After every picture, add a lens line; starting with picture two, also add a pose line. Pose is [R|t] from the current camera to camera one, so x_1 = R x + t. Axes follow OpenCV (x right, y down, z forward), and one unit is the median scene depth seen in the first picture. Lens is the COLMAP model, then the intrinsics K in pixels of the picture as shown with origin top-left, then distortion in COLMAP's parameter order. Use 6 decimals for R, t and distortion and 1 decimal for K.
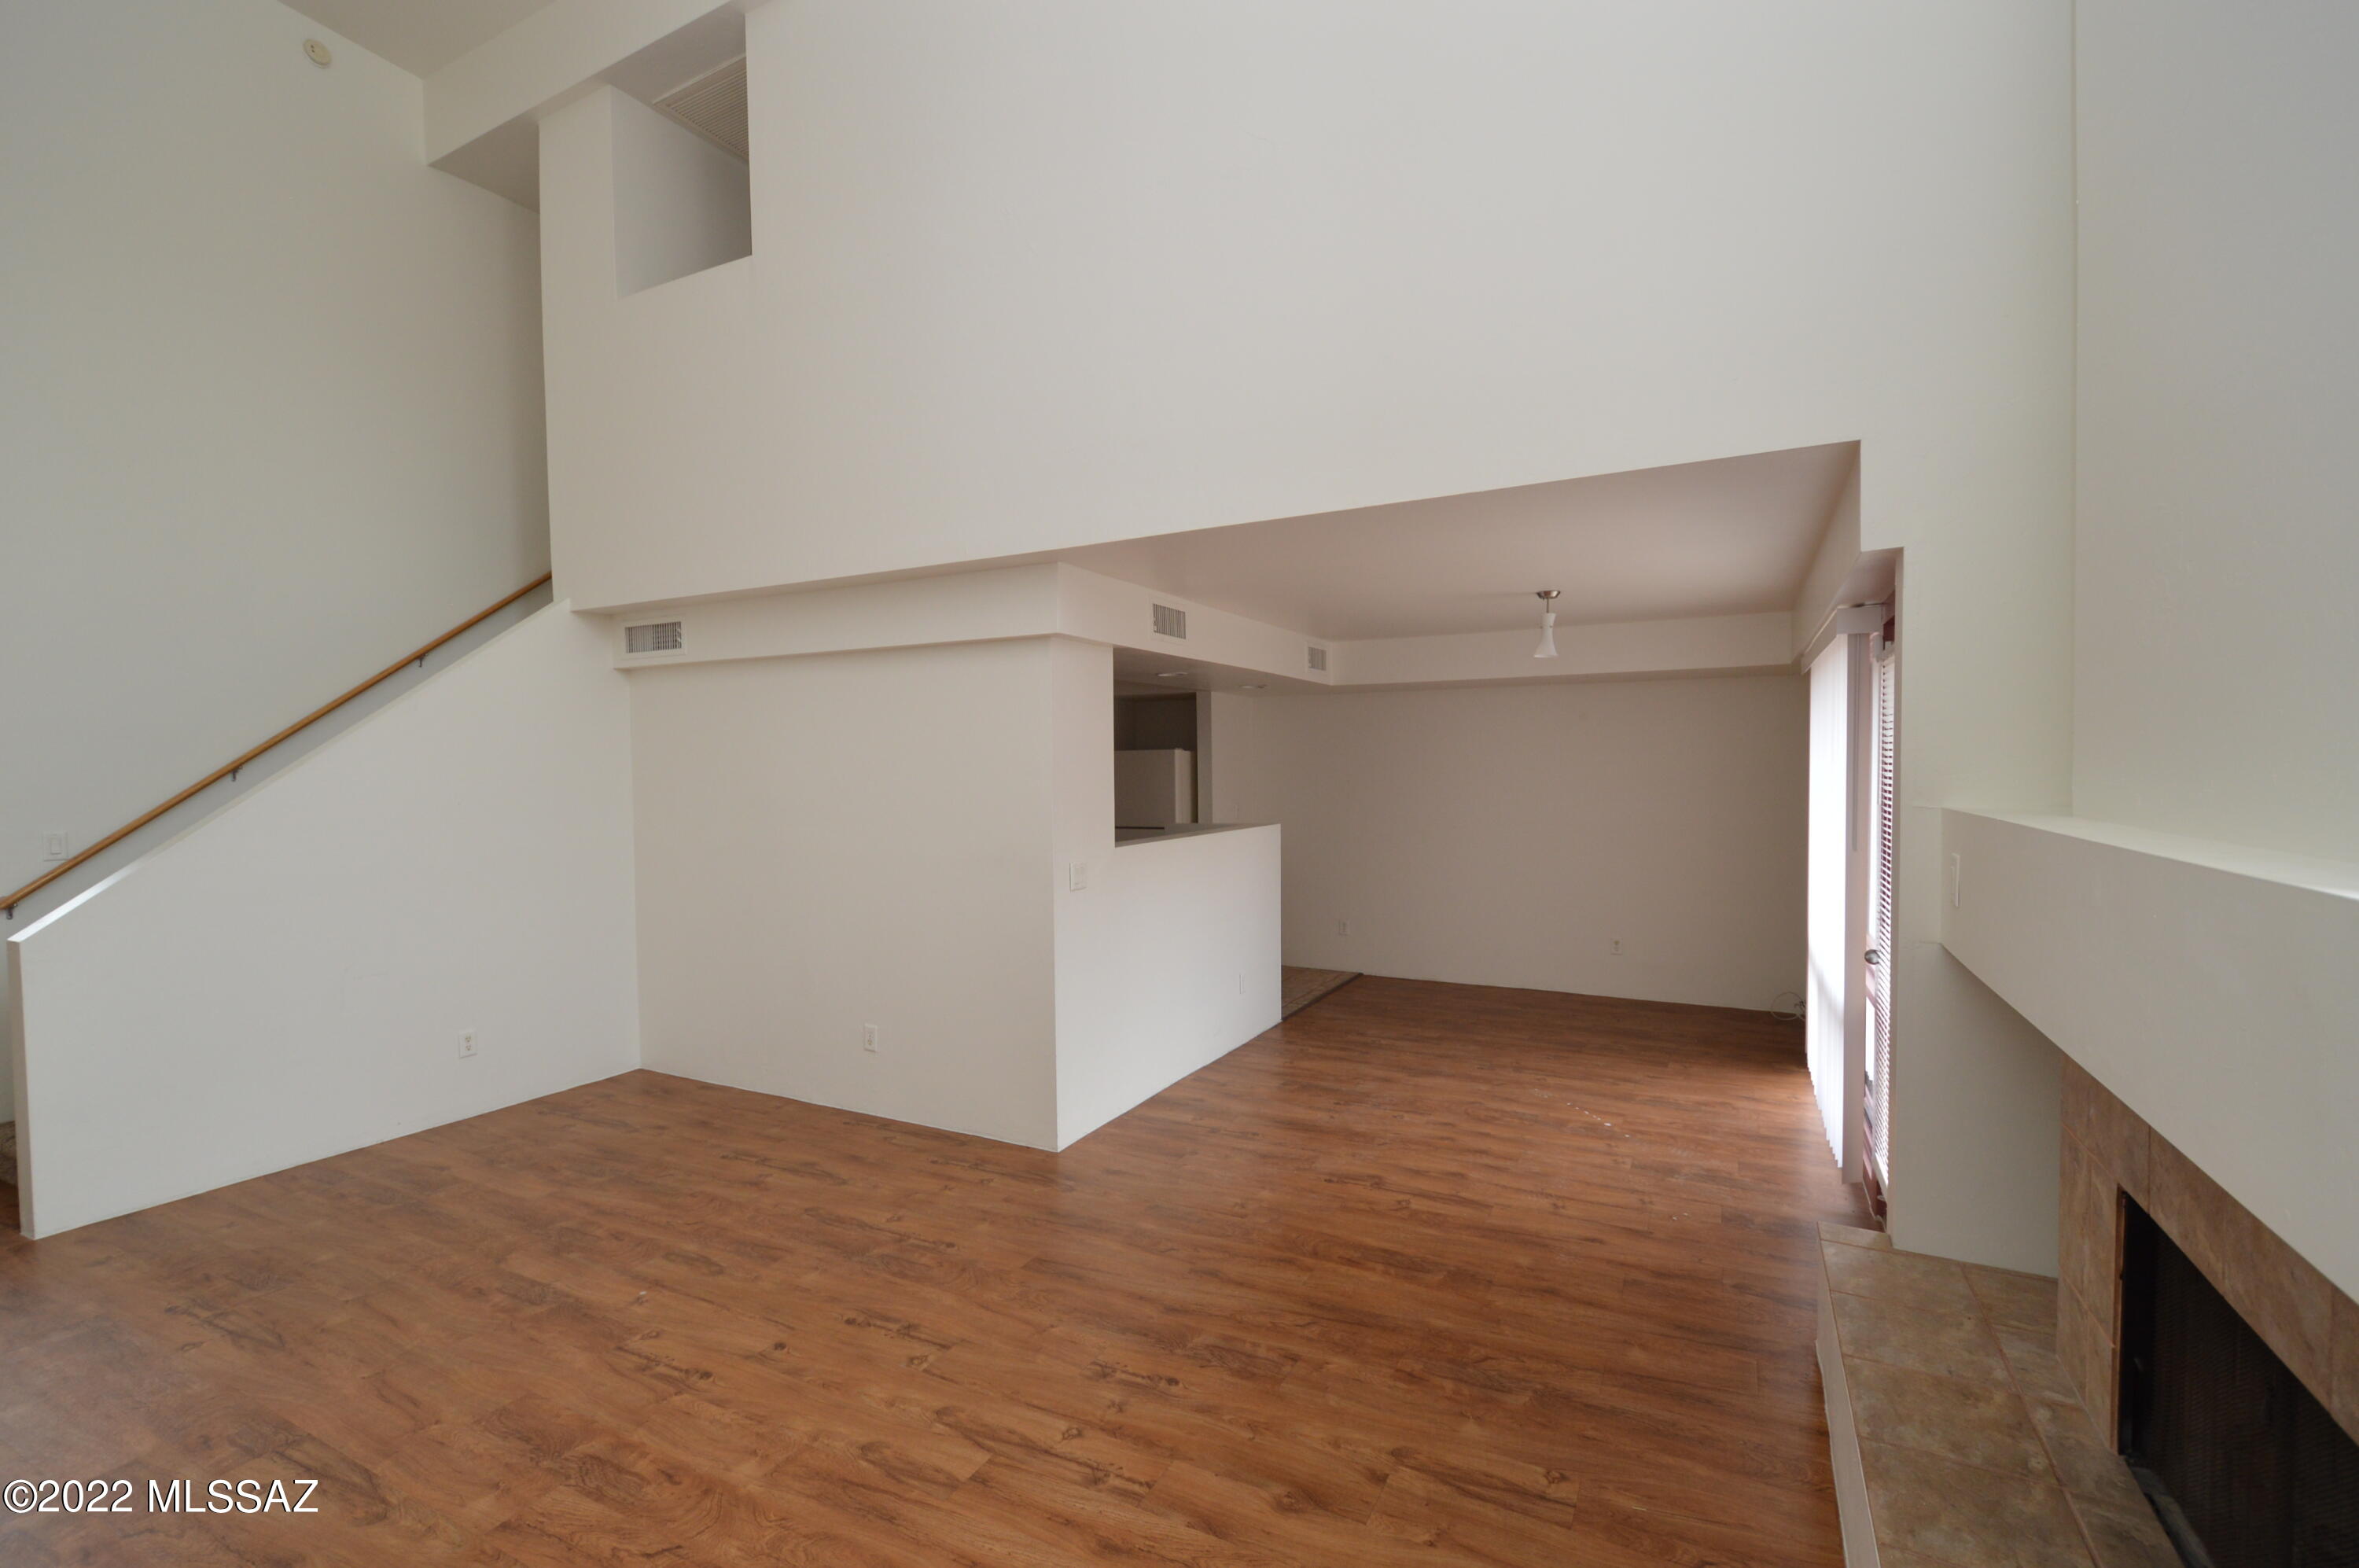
lens RADIAL K [[1041.1, 0, 1168.8], [0, 1041.1, 779.8], [0, 0, 1]] dist [0.000827, -0.003363]
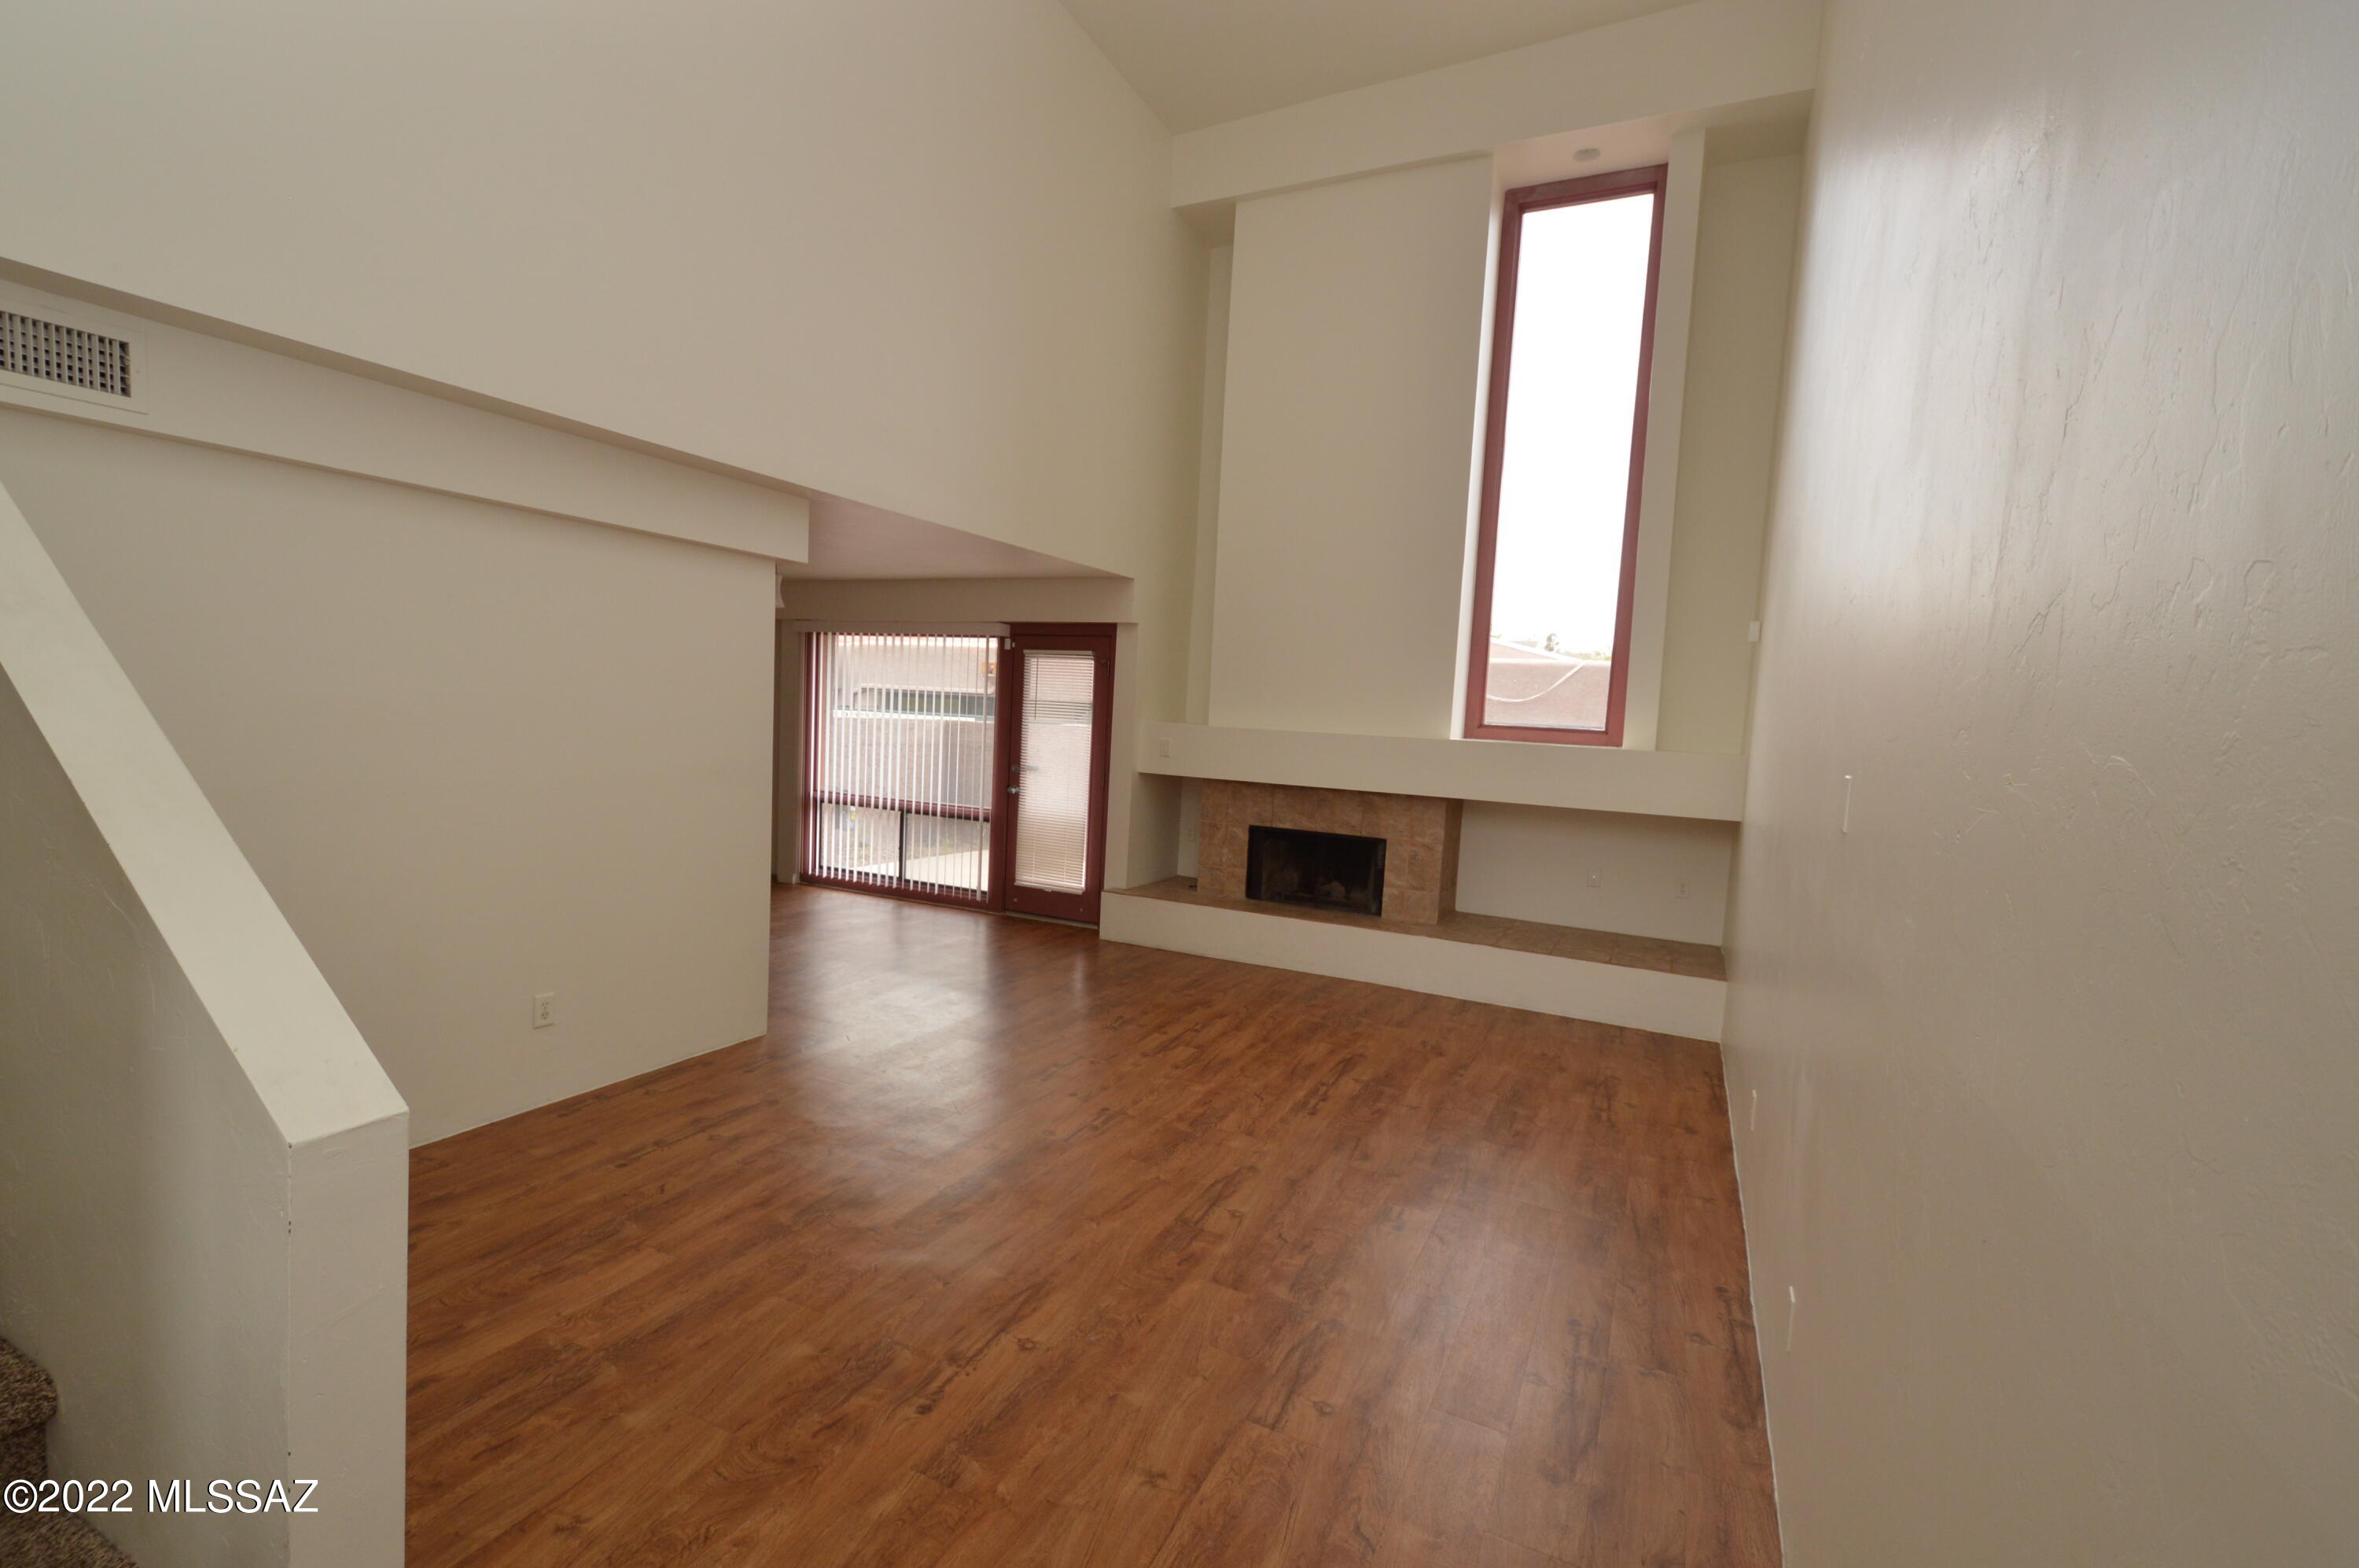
lens RADIAL K [[1041.1, 0, 1173.9], [0, 1041.1, 792.9], [0, 0, 1]] dist [0.000827, -0.003363]
pose [[-0.040218, -0.071273, 0.996646, -1.387236], [-0.038173, 0.996834, 0.069746, 0.012621], [-0.998461, -0.035240, -0.042812, 0.720961]]
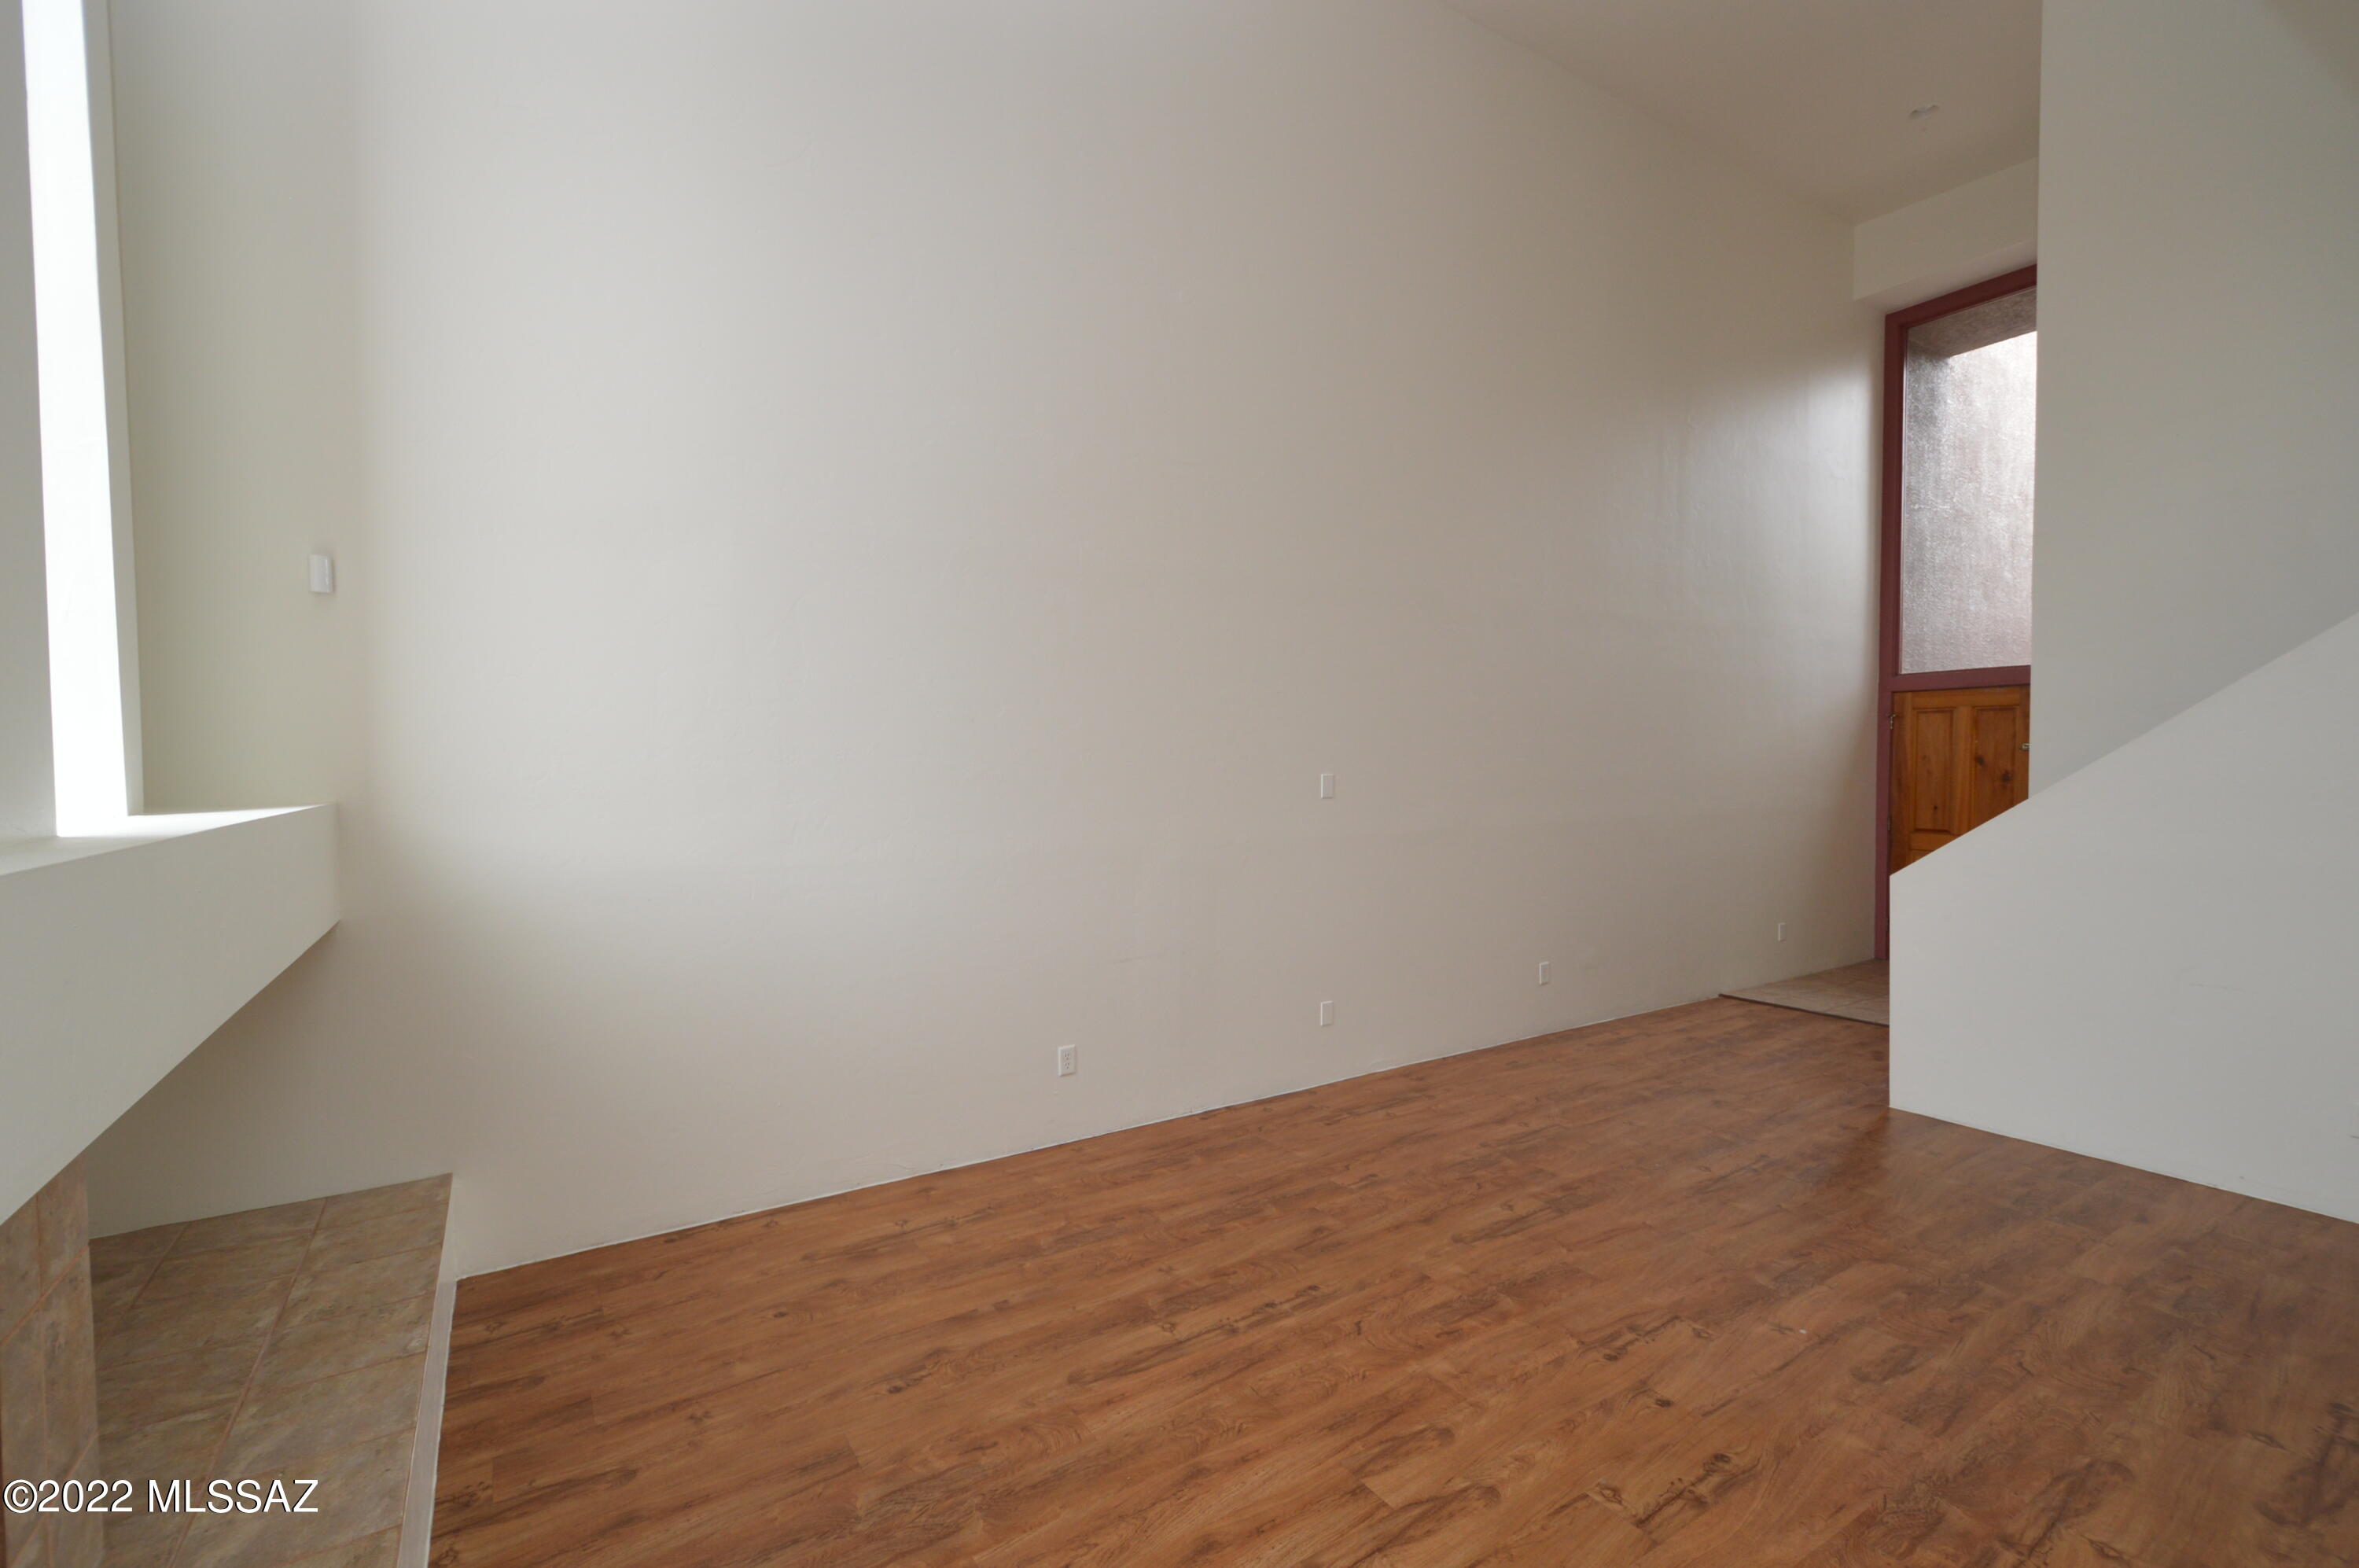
lens RADIAL K [[1041.1, 0, 1165.2], [0, 1041.1, 776.9], [0, 0, 1]] dist [0.000827, -0.003363]
pose [[-0.495886, 0.030872, -0.867839, 0.449576], [0.001603, 0.999399, 0.034636, -0.012941], [0.868386, 0.015784, -0.495637, 0.817830]]
